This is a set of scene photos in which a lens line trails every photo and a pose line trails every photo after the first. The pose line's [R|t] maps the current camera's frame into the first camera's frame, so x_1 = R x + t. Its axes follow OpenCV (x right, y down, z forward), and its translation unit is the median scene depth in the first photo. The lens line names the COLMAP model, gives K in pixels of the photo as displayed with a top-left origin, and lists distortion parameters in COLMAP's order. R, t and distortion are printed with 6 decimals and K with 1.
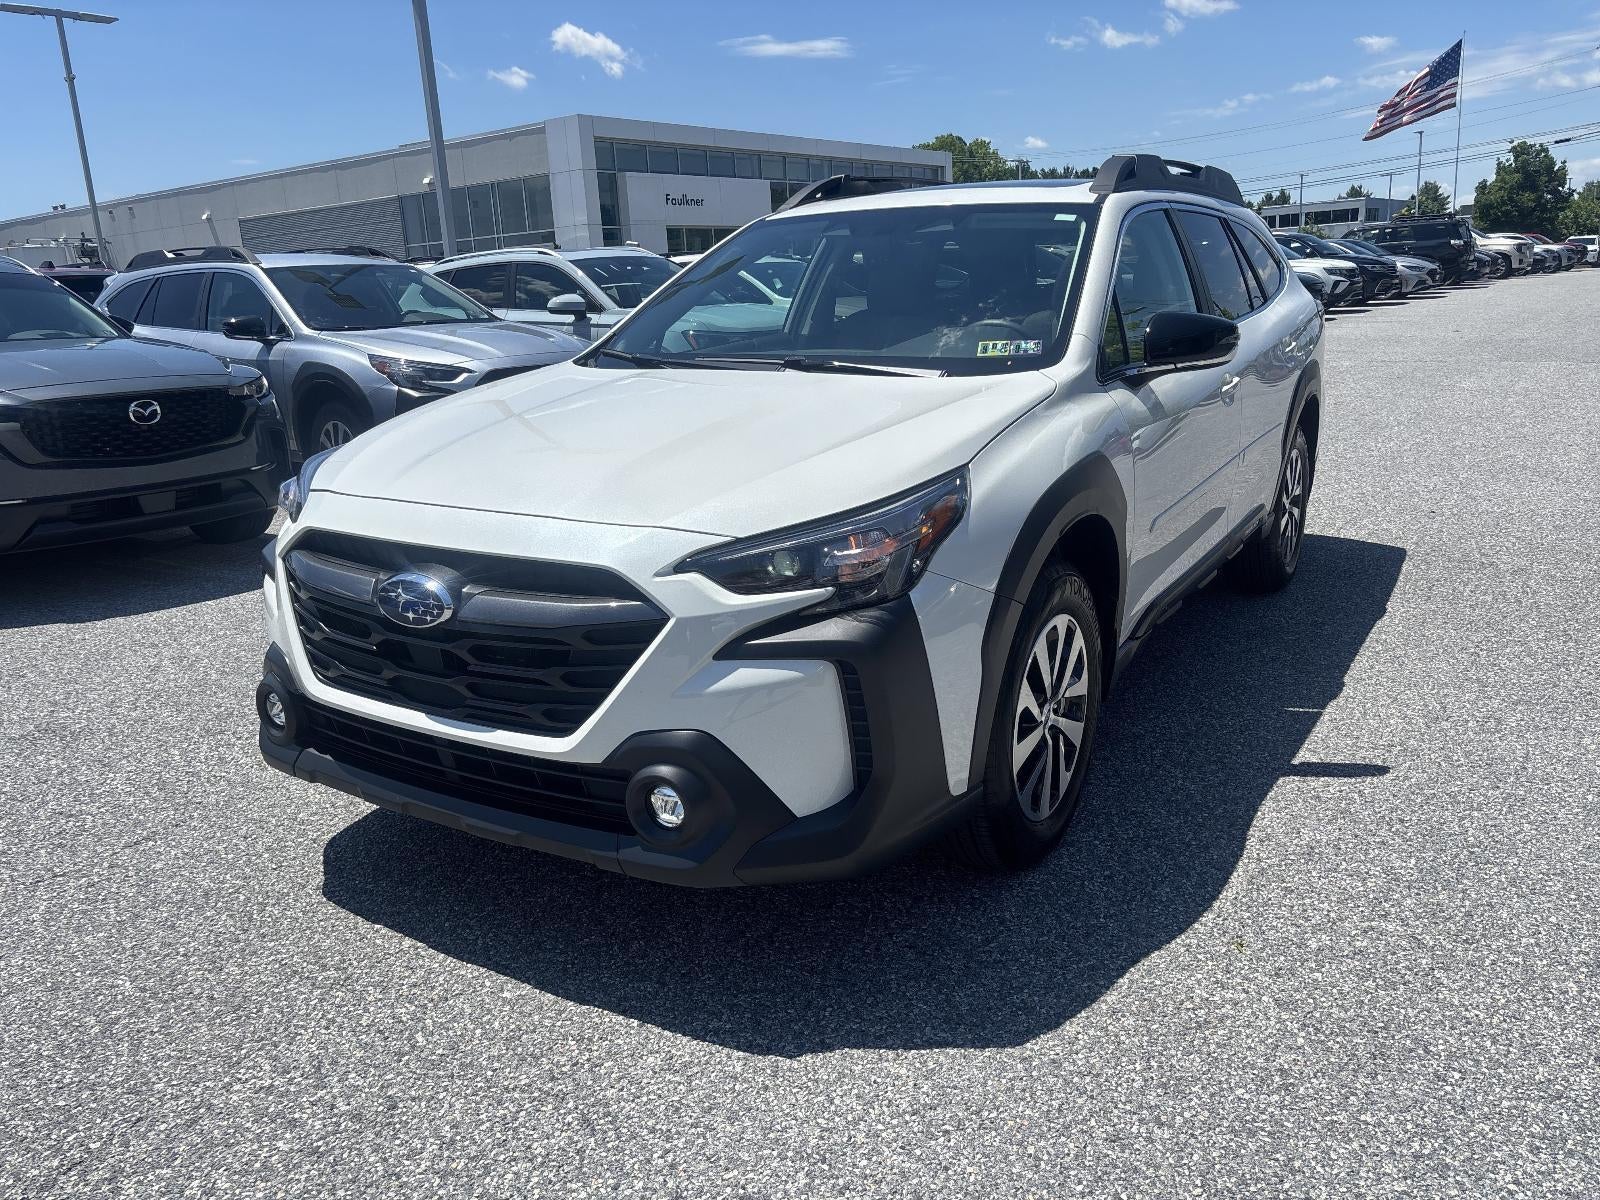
lens RADIAL K [[1195.2, 0, 797.4], [0, 1195.2, 607.7], [0, 0, 1]] dist [0.077856, -0.085483]
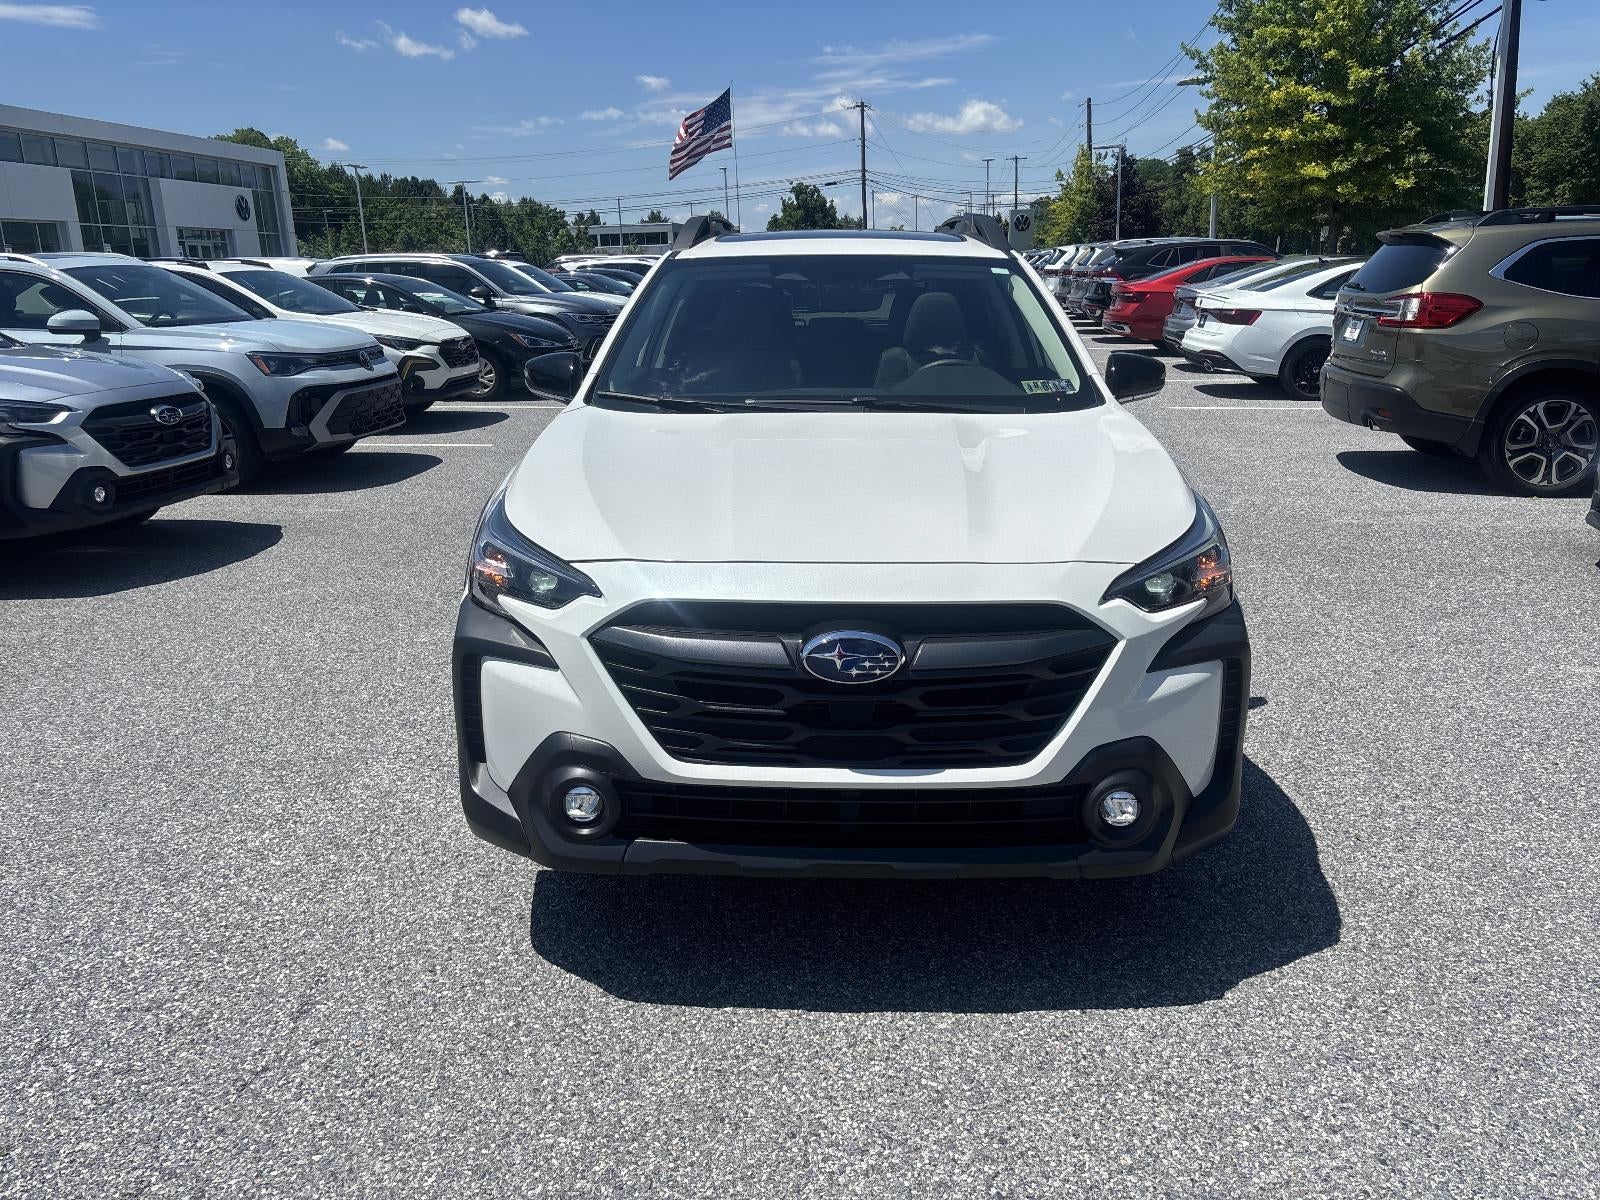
lens RADIAL K [[1220.6, 0, 786.3], [0, 1220.6, 595.7], [0, 0, 1]] dist [0.046996, -0.040725]
pose [[0.863168, -0.104229, 0.494042, -0.206473], [0.114862, 0.993342, 0.008885, -0.017293], [-0.491679, 0.049078, 0.869393, 0.033328]]
